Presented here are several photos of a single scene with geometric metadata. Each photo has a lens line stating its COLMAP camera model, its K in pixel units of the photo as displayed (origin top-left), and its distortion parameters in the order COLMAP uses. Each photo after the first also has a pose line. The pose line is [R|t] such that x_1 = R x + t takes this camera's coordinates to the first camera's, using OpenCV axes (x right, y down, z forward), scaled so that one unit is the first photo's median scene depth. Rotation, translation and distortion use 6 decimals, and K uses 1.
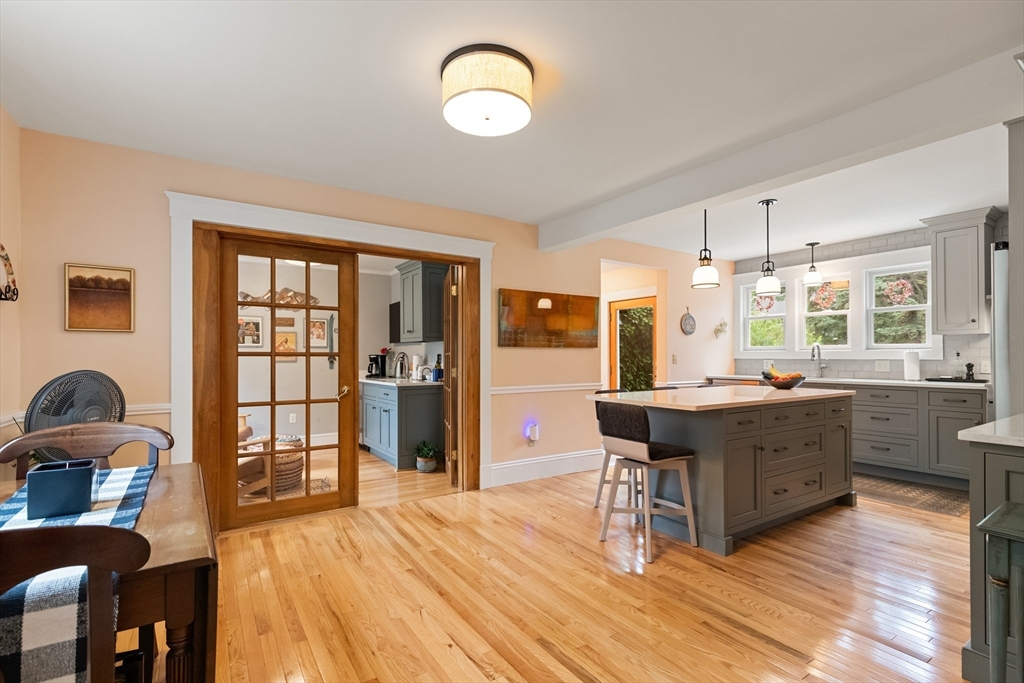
lens RADIAL K [[470.5, 0, 497.8], [0, 470.5, 354.7], [0, 0, 1]] dist [0.000453, -0.000171]
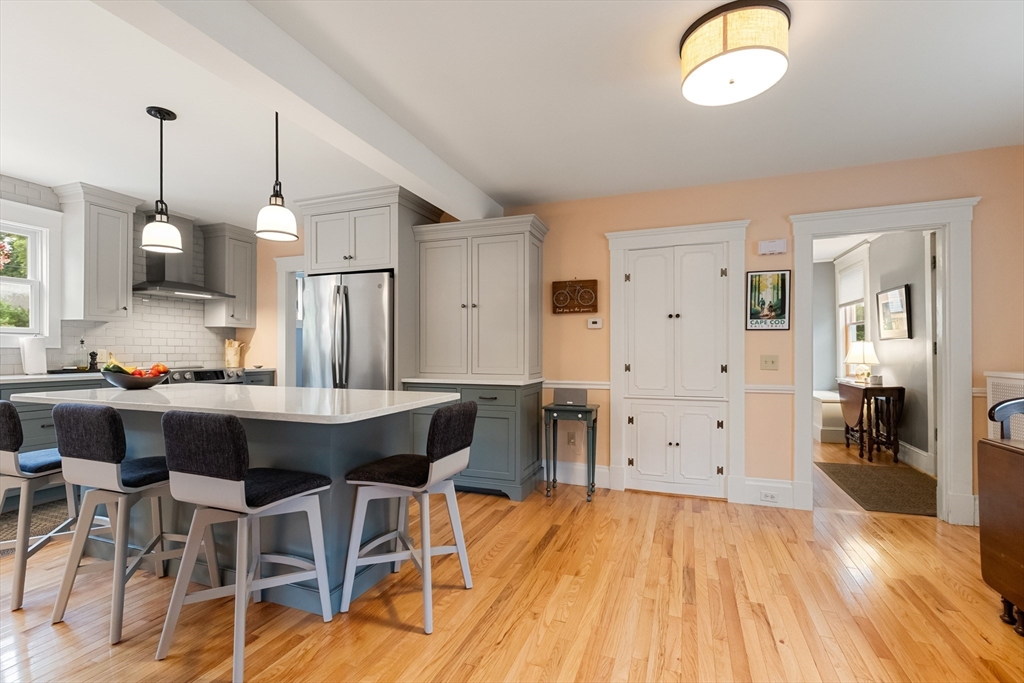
lens RADIAL K [[464.3, 0, 508.5], [0, 464.3, 351.2], [0, 0, 1]] dist [-0.001945, -0.000247]
pose [[-0.594732, 0.000900, 0.803924, -0.295434], [-0.004315, 0.999981, -0.004312, 0.021786], [-0.803913, -0.006034, -0.594717, 1.126408]]
